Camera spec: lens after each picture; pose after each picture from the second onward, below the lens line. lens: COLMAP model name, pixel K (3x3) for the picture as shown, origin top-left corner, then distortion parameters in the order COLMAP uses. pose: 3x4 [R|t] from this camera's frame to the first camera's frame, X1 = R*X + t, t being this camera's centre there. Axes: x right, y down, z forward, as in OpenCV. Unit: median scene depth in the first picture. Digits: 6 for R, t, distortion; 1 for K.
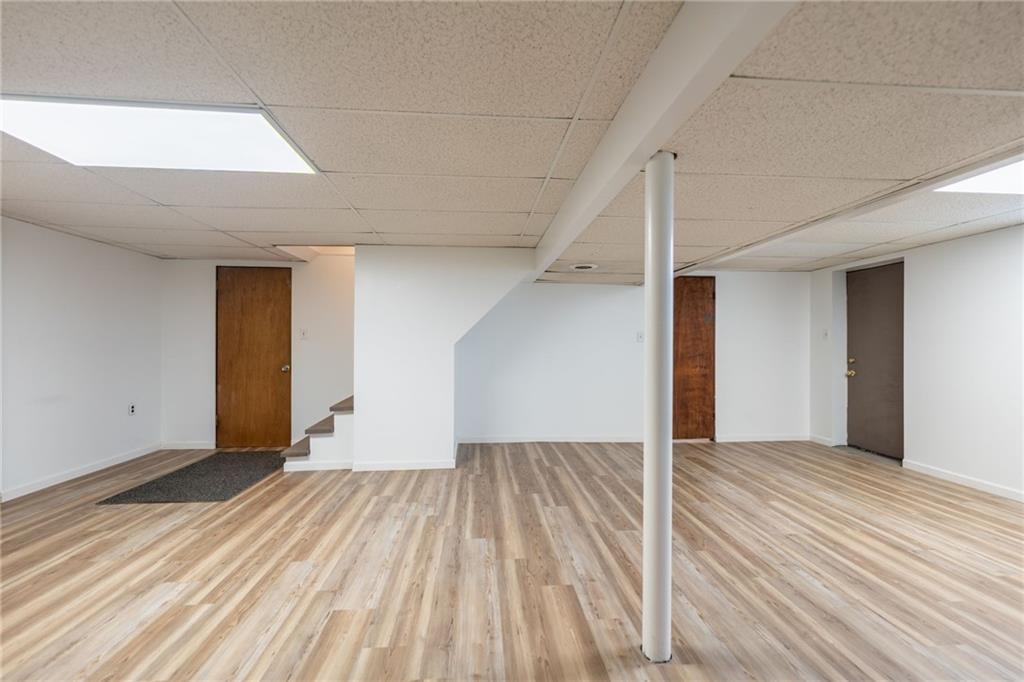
lens RADIAL K [[409.8, 0, 513.0], [0, 409.8, 339.9], [0, 0, 1]] dist [-0.003124, -0.000040]
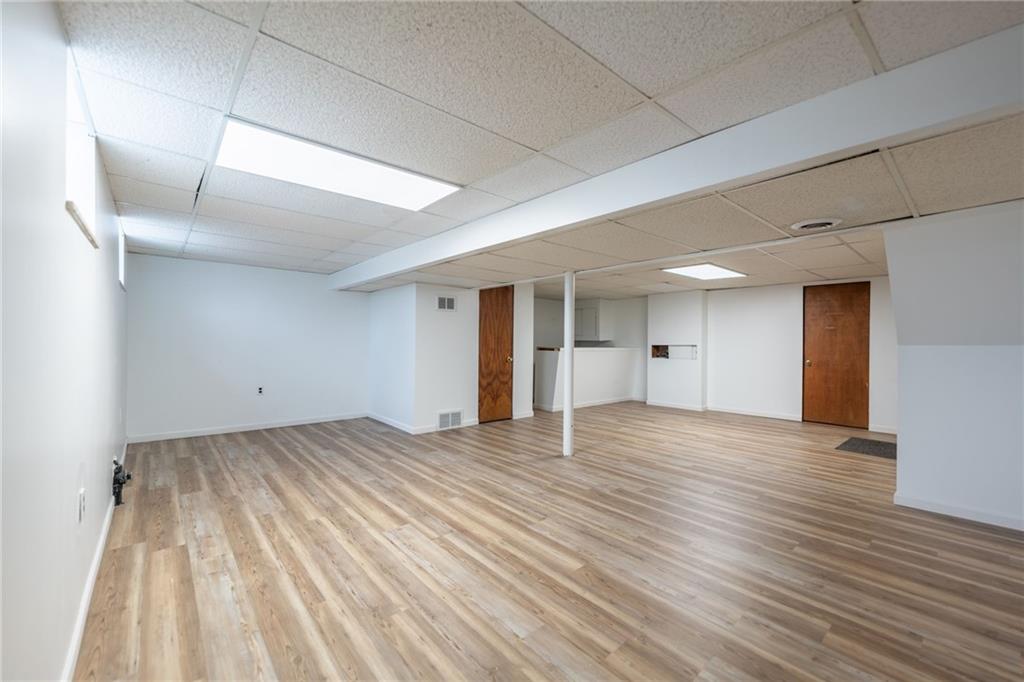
lens RADIAL K [[409.8, 0, 509.4], [0, 409.8, 342.5], [0, 0, 1]] dist [-0.003124, -0.000040]
pose [[-0.808820, -0.009473, -0.587980, 1.470899], [-0.006937, 0.999954, -0.006568, 0.027180], [0.588015, -0.001234, -0.808849, 1.924775]]
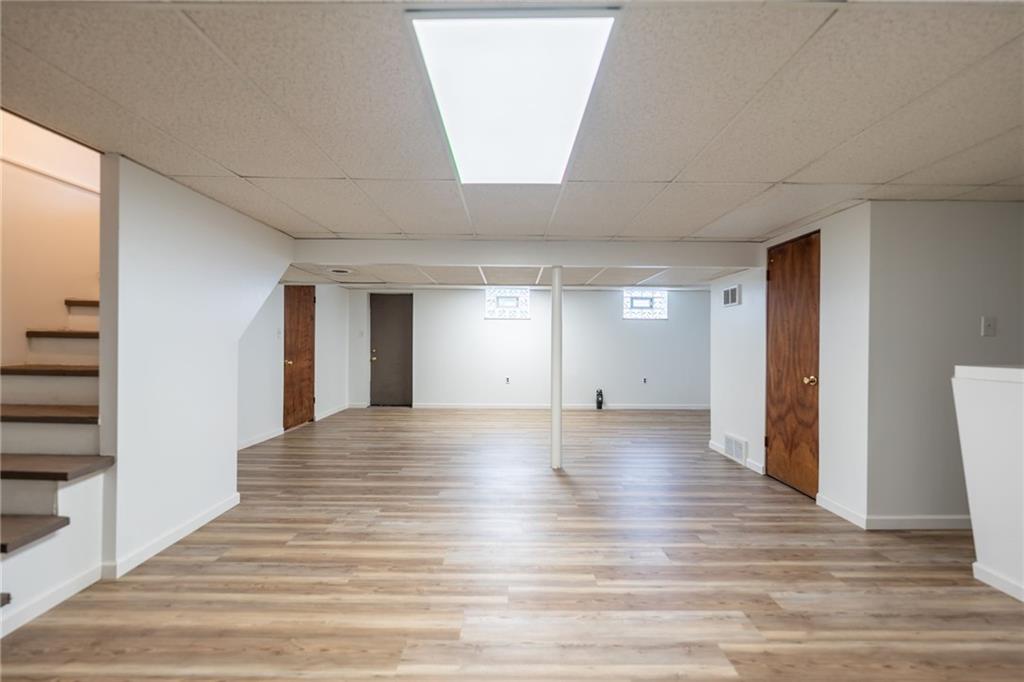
lens RADIAL K [[409.8, 0, 511.9], [0, 409.8, 340.9], [0, 0, 1]] dist [-0.003124, -0.000040]
pose [[0.080477, 0.000308, 0.996756, -1.376928], [-0.016968, 0.999855, 0.001061, 0.005630], [-0.996612, -0.016998, 0.080470, 0.703892]]
